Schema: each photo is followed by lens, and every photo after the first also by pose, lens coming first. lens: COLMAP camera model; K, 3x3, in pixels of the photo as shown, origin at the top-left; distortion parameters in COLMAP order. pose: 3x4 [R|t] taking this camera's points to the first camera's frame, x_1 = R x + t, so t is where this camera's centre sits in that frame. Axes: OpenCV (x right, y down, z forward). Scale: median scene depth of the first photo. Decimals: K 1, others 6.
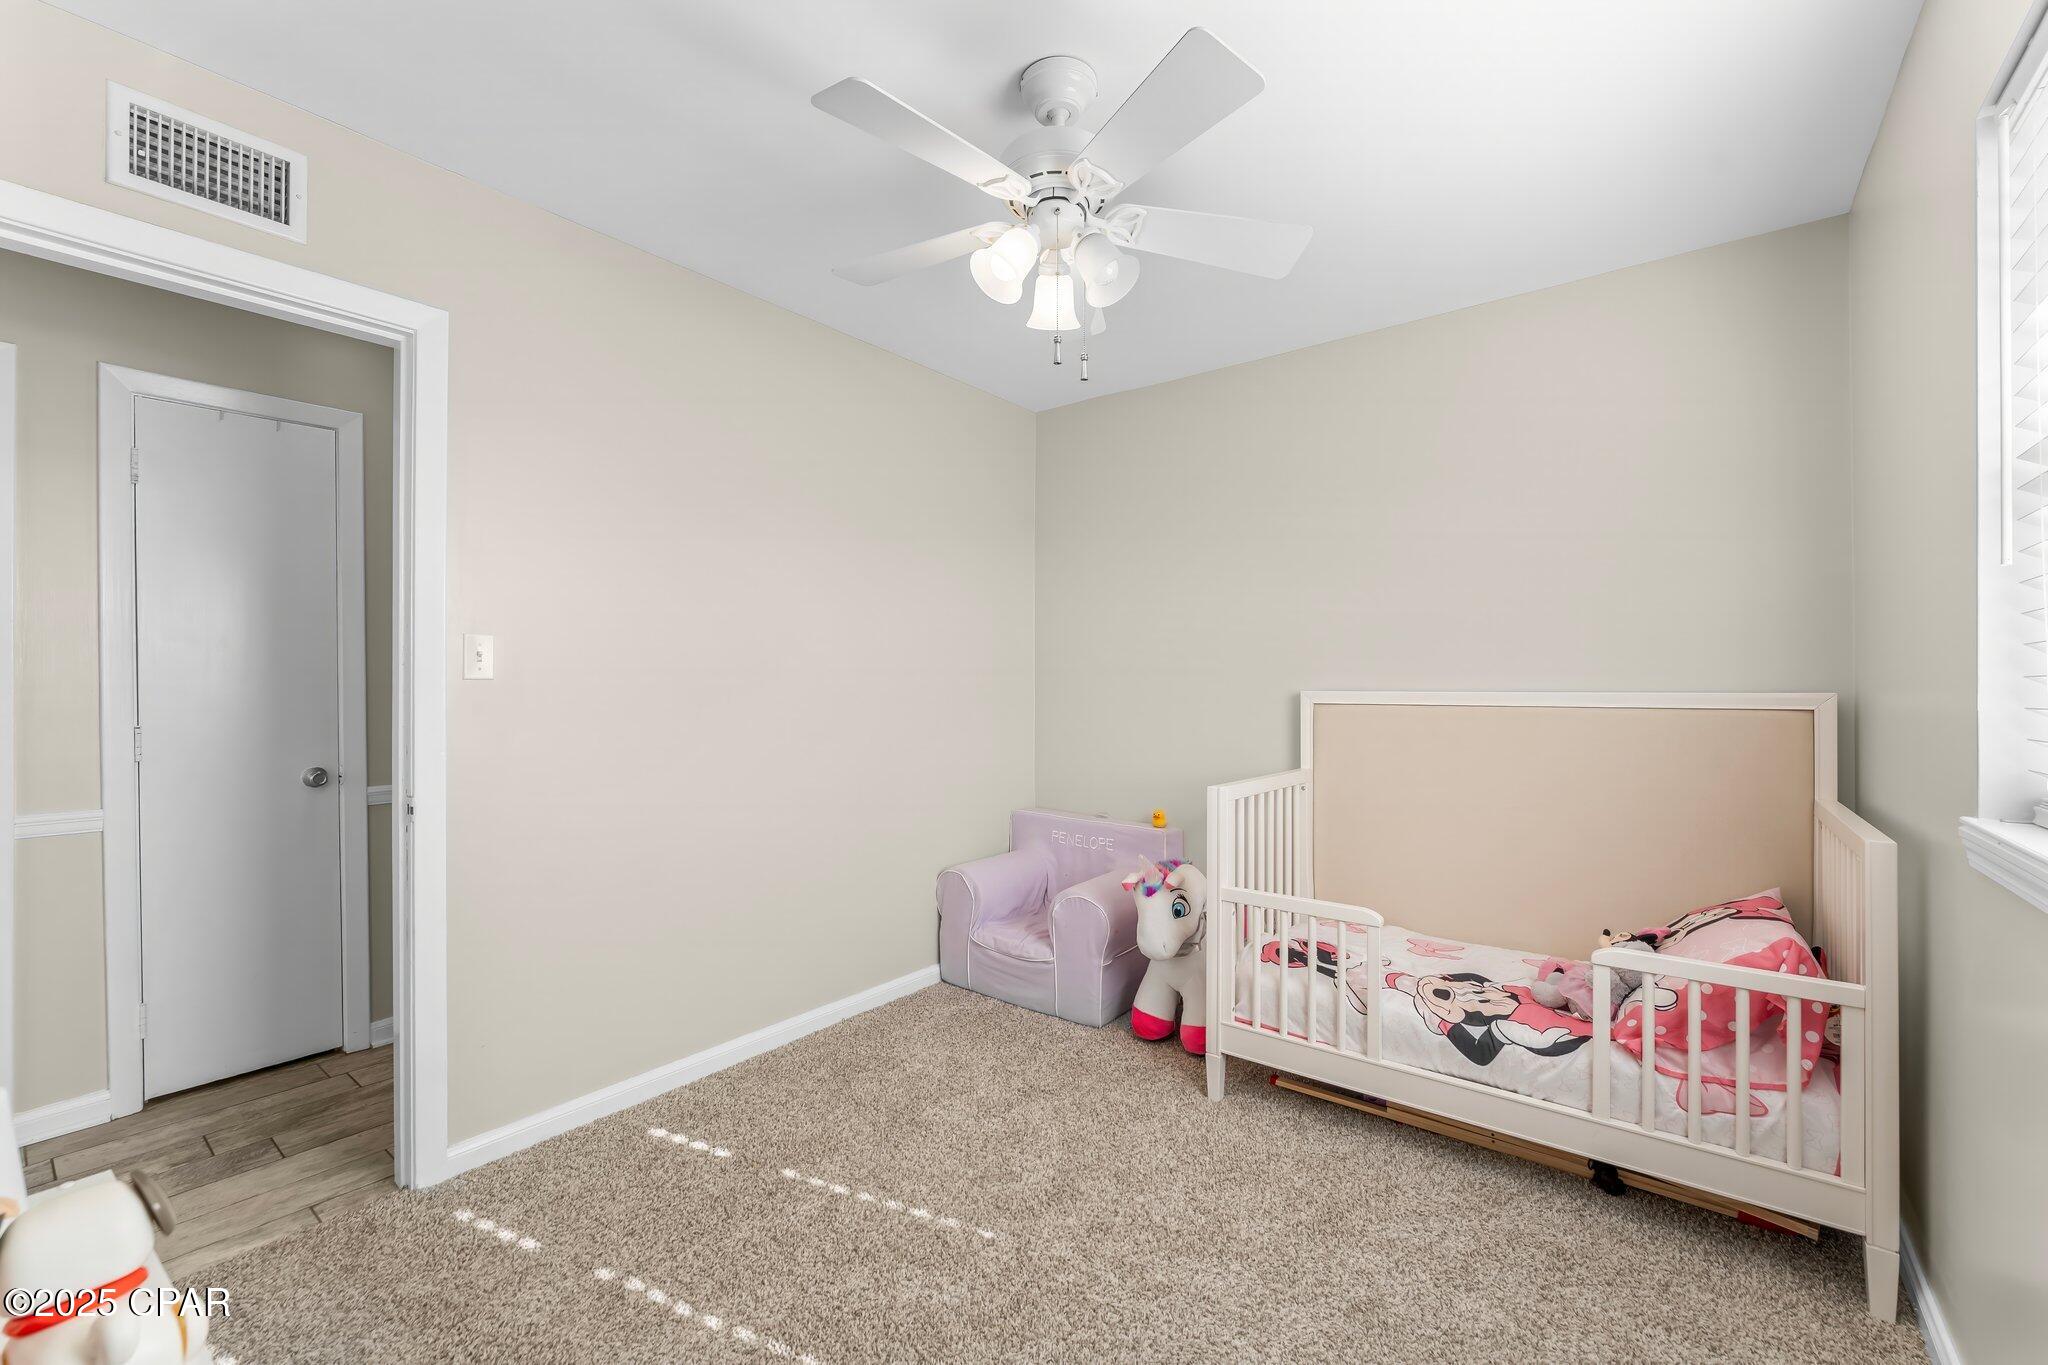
lens RADIAL K [[833.3, 0, 1030.3], [0, 833.3, 689.8], [0, 0, 1]] dist [0.000433, -0.000021]
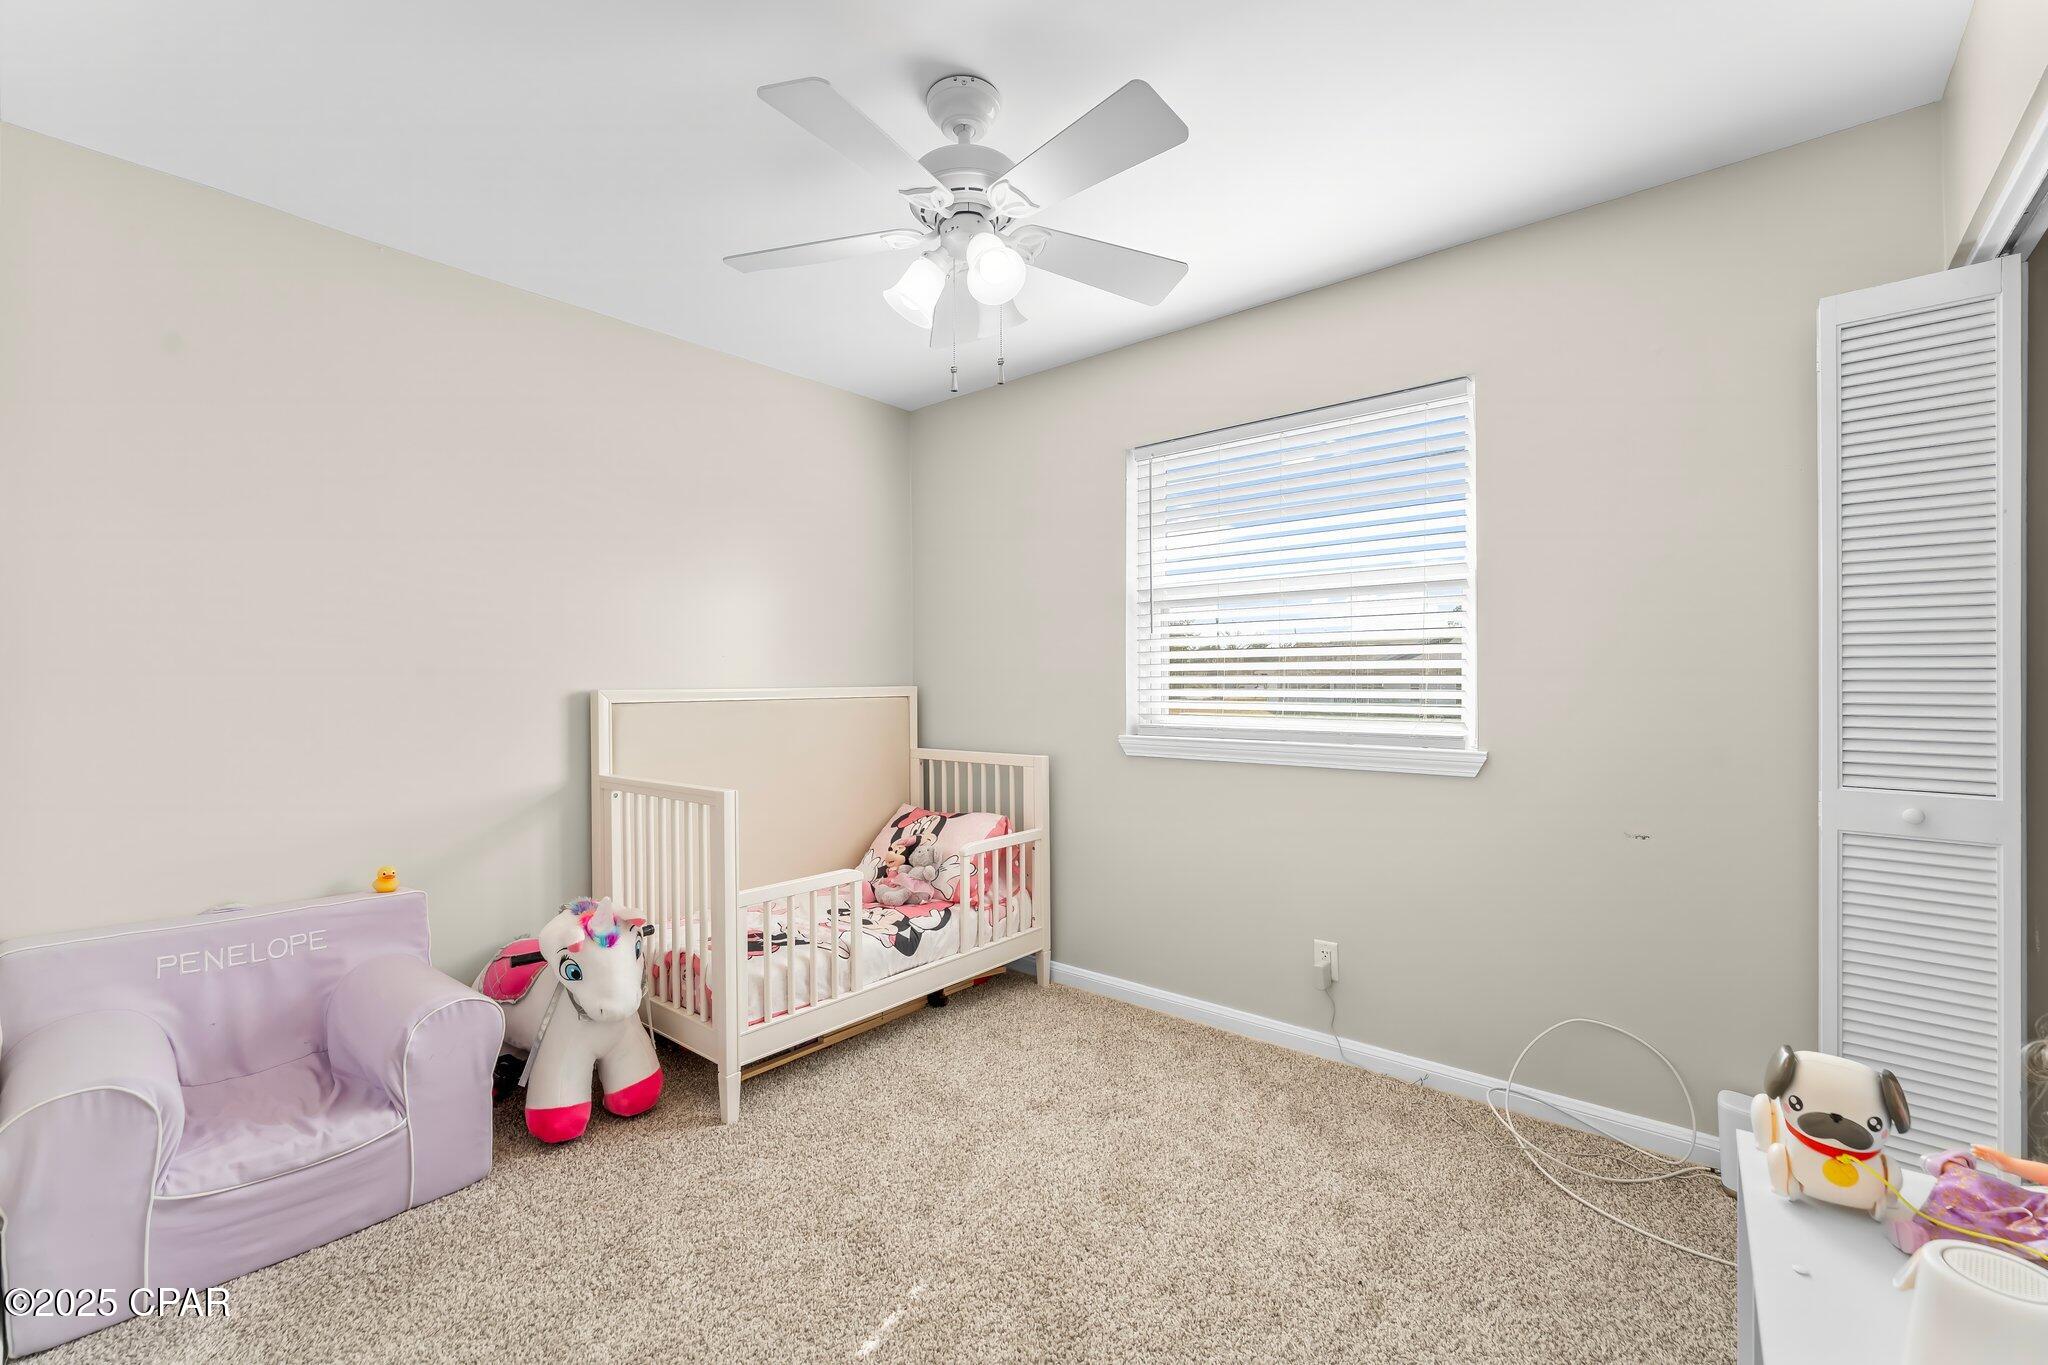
lens RADIAL K [[833.3, 0, 1029.7], [0, 833.3, 679.5], [0, 0, 1]] dist [0.000433, -0.000021]
pose [[0.050383, 0.003501, 0.998724, -0.784106], [0.006437, 0.999972, -0.003830, -0.003730], [-0.998709, 0.006622, 0.050359, 0.679879]]
